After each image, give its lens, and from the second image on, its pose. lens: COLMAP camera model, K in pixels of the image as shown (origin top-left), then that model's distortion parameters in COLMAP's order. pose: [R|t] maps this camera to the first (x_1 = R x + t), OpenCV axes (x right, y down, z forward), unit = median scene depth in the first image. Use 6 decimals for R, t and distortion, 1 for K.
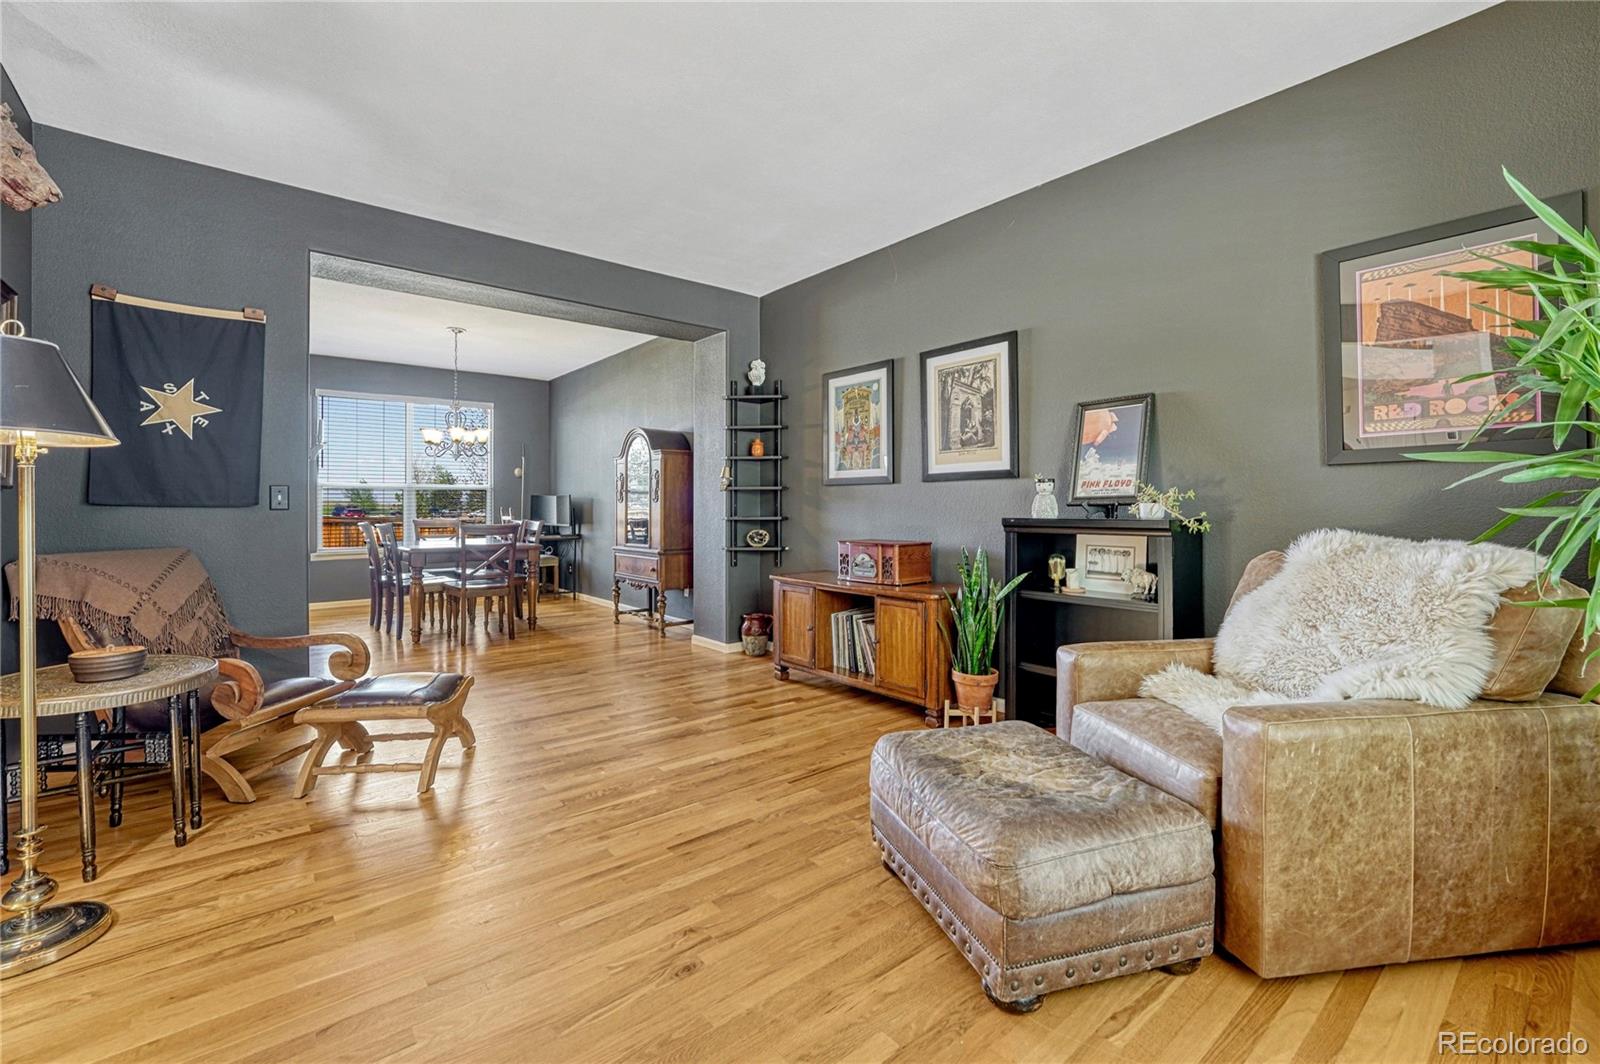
lens RADIAL K [[682.6, 0, 790.8], [0, 682.6, 510.1], [0, 0, 1]] dist [-0.011751, 0.000323]
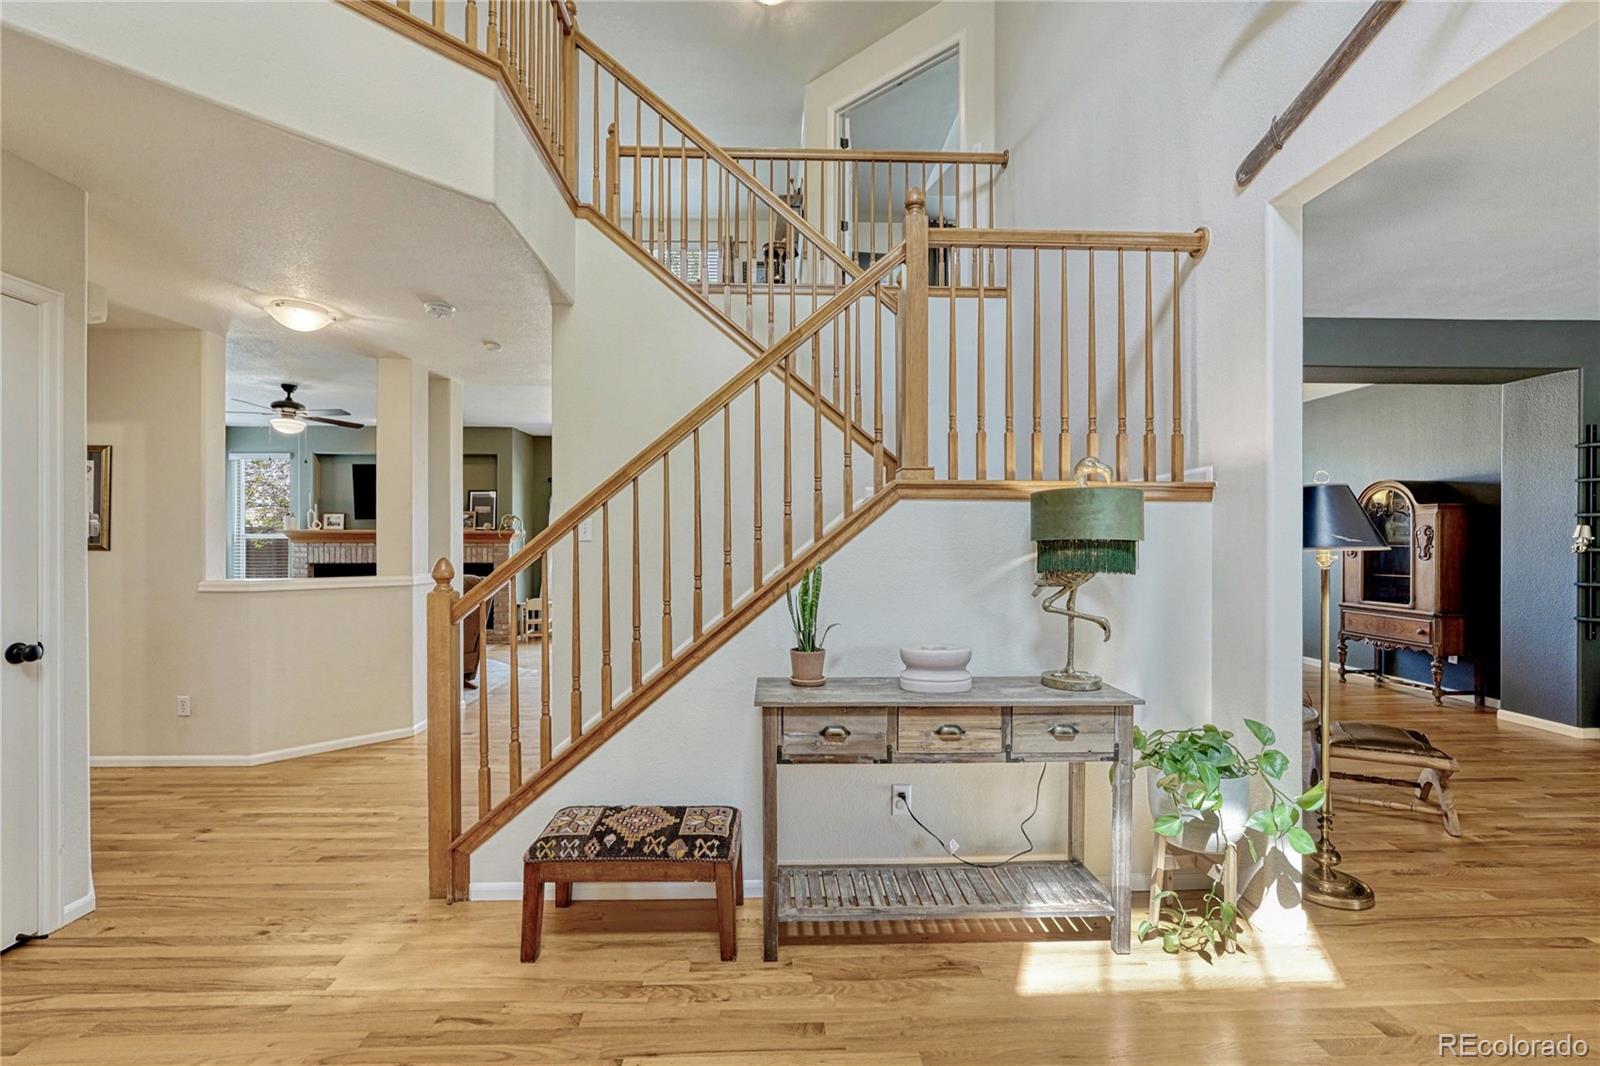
lens RADIAL K [[678.9, 0, 791.3], [0, 678.9, 538.6], [0, 0, 1]] dist [-0.011325, 0.000793]
pose [[0.795566, -0.000102, -0.605867, -0.541386], [-0.001918, 0.999995, -0.002687, -0.059821], [0.605864, 0.003300, 0.795562, -0.417277]]
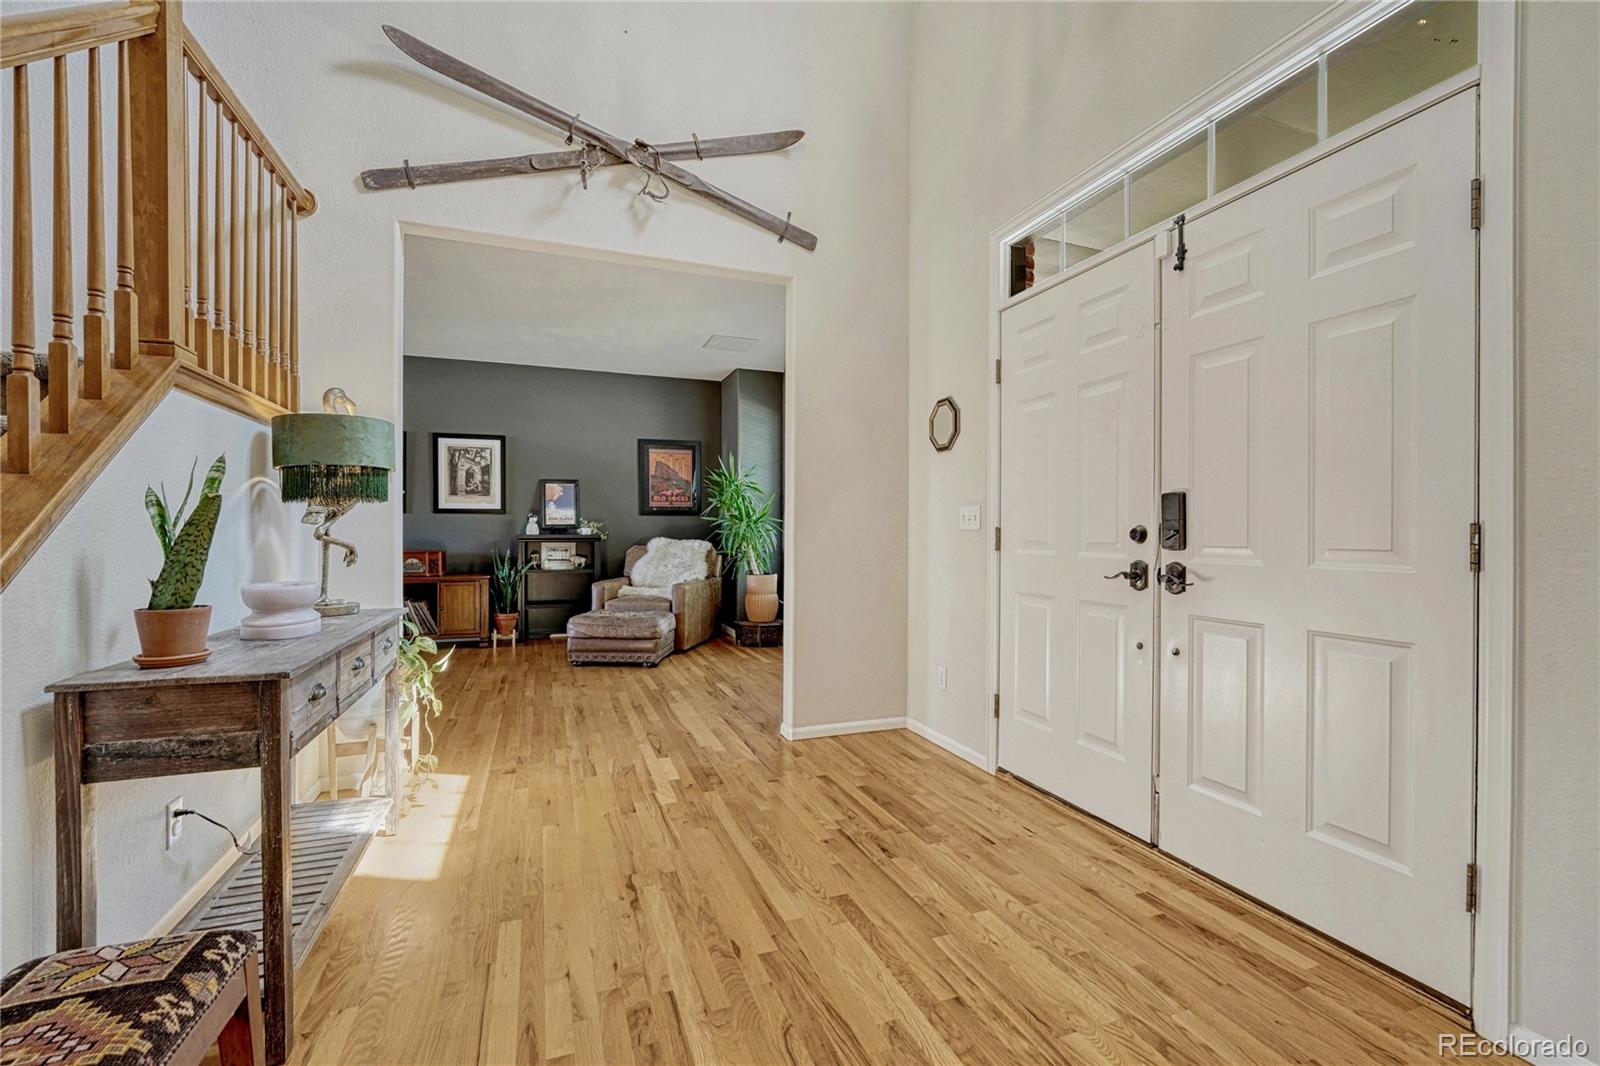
lens RADIAL K [[678.9, 0, 794.3], [0, 678.9, 533.1], [0, 0, 1]] dist [-0.011325, 0.000793]
pose [[0.322442, -0.003184, 0.946584, -1.185870], [-0.001201, 0.999992, 0.003773, -0.001394], [-0.946588, -0.002354, 0.322436, -0.365421]]
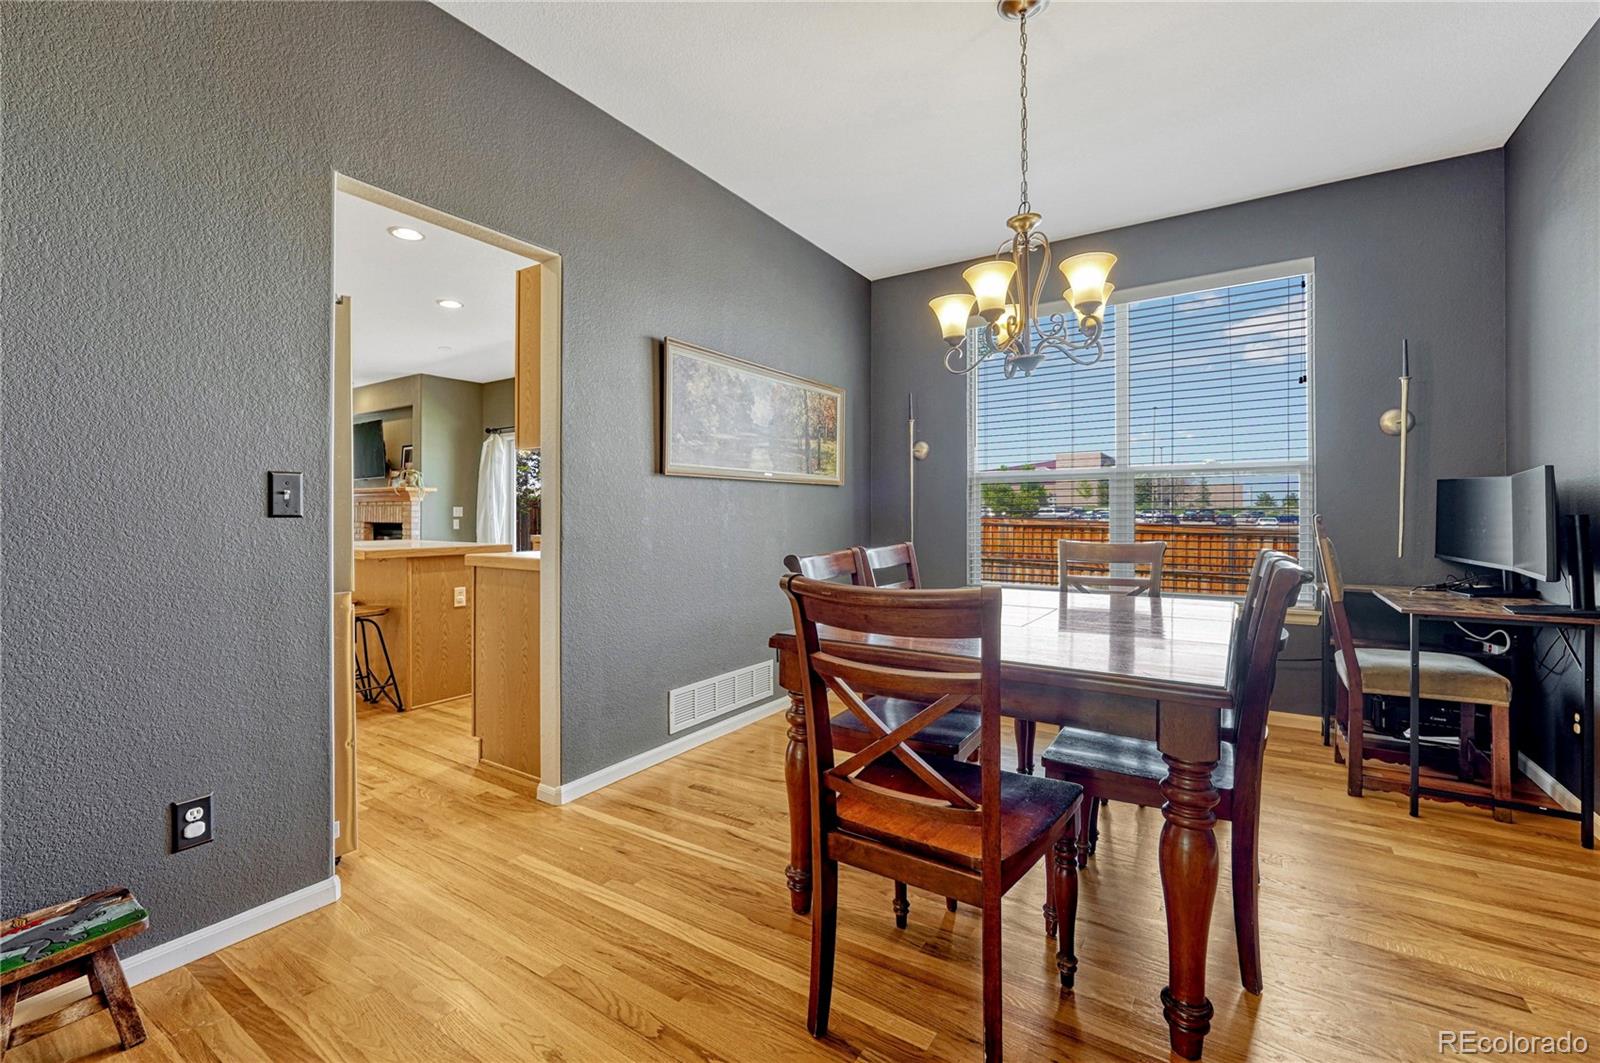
lens RADIAL K [[682.6, 0, 786.0], [0, 682.6, 519.2], [0, 0, 1]] dist [-0.011751, 0.000323]
pose [[0.299637, 0.003298, -0.954047, -0.346053], [-0.001553, 0.999994, 0.002969, -0.003971], [0.954052, 0.000592, 0.299641, 1.377415]]
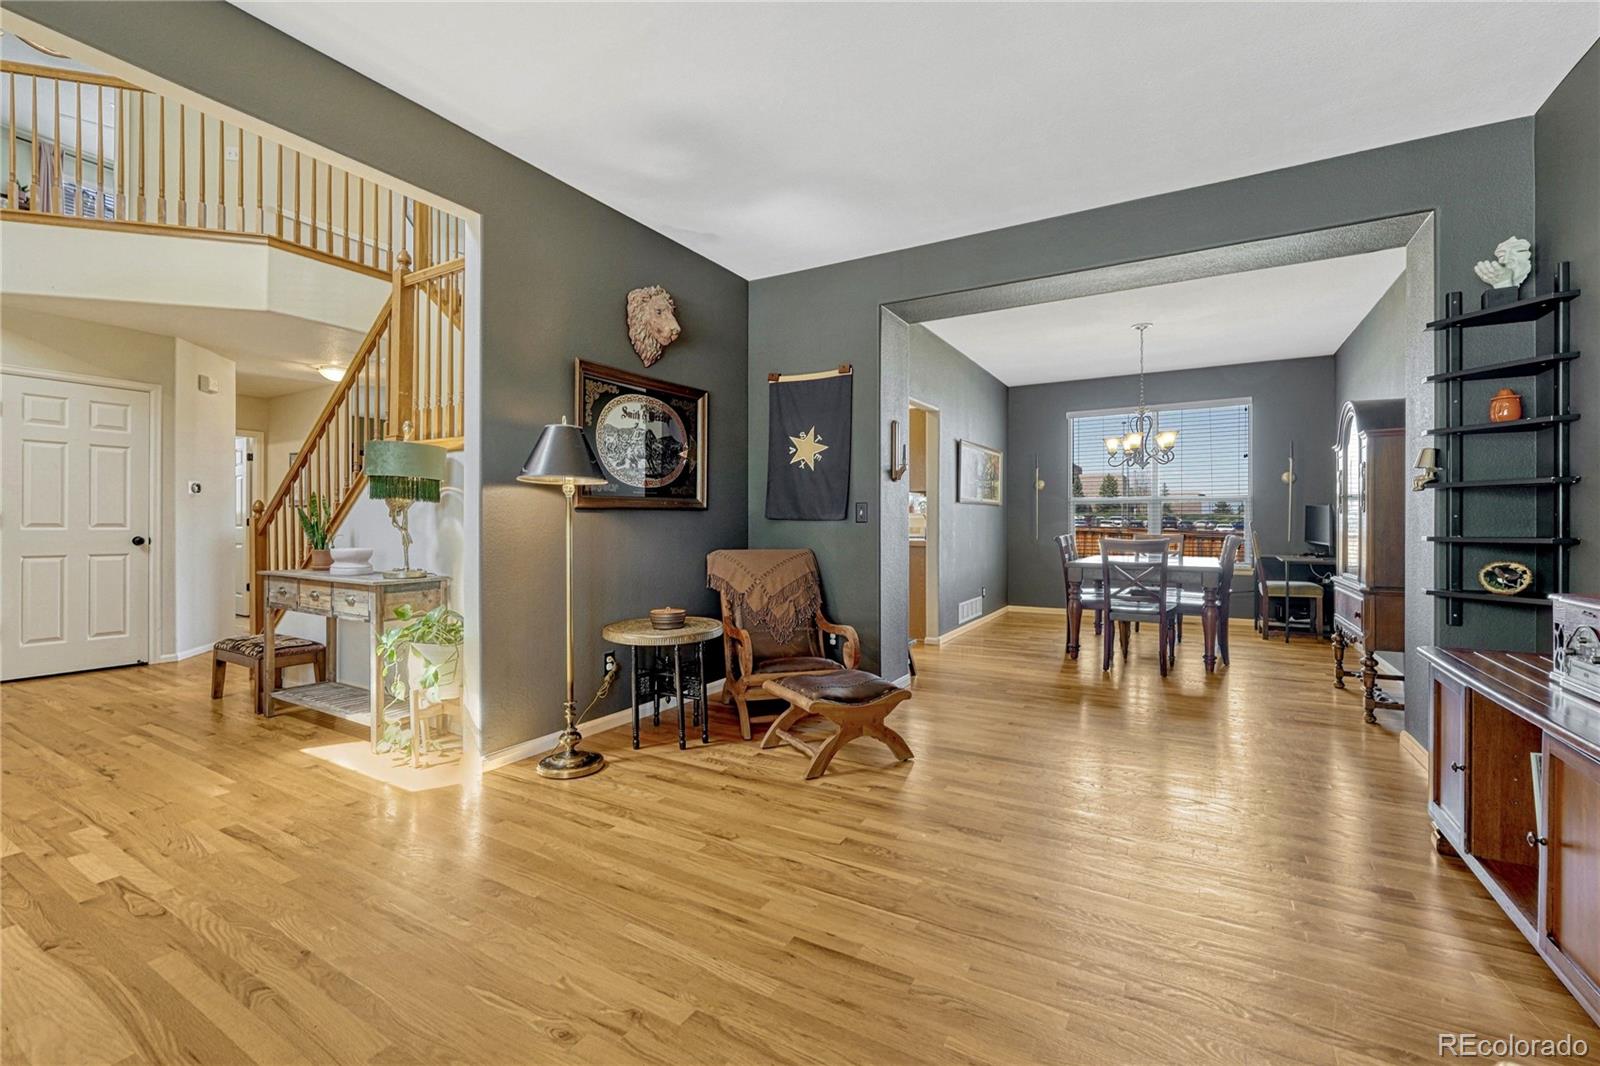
lens RADIAL K [[678.9, 0, 797.0], [0, 678.9, 526.4], [0, 0, 1]] dist [-0.011325, 0.000793]
pose [[0.350333, 0.004739, -0.936613, 0.350452], [-0.003857, 0.999986, 0.003617, 0.002849], [0.936617, 0.002345, 0.350346, 0.440224]]
